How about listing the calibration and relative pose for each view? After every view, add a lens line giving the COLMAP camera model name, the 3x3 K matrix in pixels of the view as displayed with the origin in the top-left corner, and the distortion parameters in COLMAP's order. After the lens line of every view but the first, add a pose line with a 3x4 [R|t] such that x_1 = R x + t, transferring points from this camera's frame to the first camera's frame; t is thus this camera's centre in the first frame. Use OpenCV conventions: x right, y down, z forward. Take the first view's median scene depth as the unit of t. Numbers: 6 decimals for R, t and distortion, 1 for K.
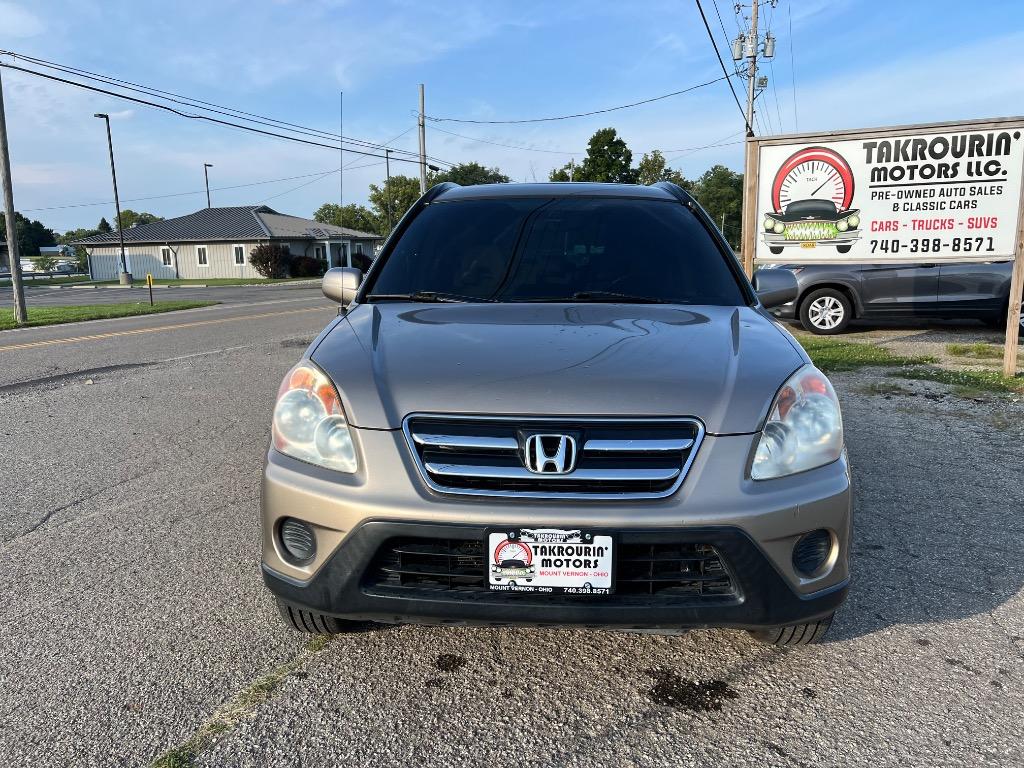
lens RADIAL K [[779.3, 0, 510.9], [0, 779.3, 387.5], [0, 0, 1]] dist [0.058115, -0.054656]
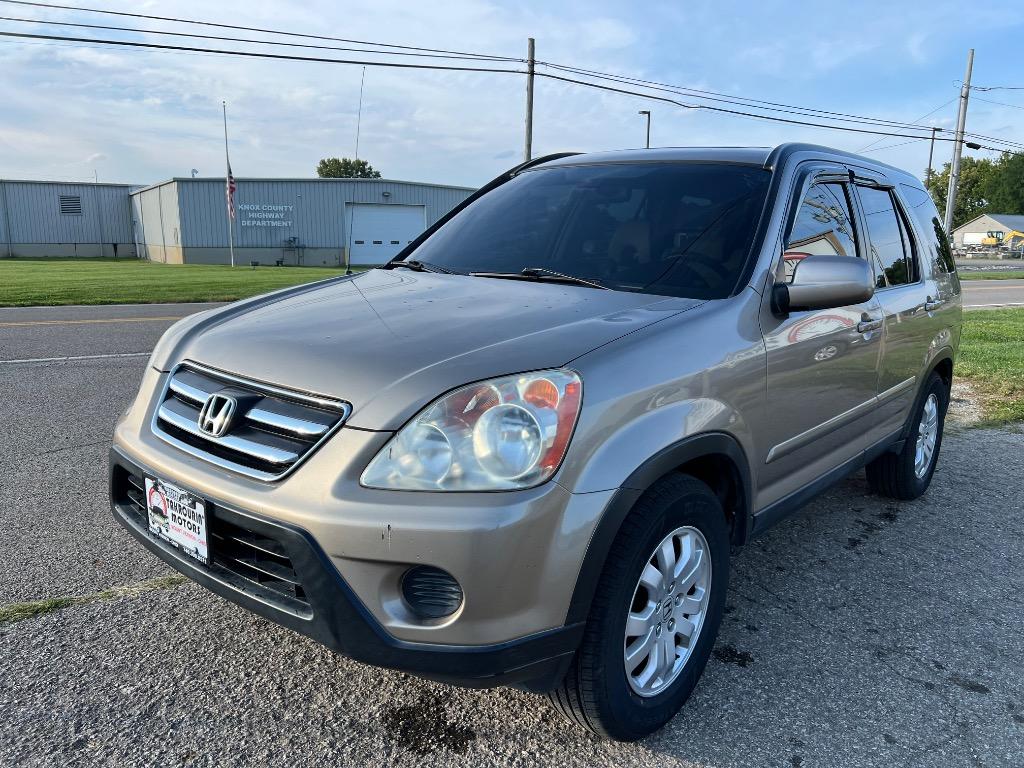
lens RADIAL K [[779.3, 0, 529.0], [0, 779.3, 388.1], [0, 0, 1]] dist [0.058115, -0.054656]
pose [[0.794538, 0.142819, -0.590180, 0.749641], [-0.134743, 0.989183, 0.057976, -0.046460], [0.592076, 0.033459, 0.805187, 0.342725]]
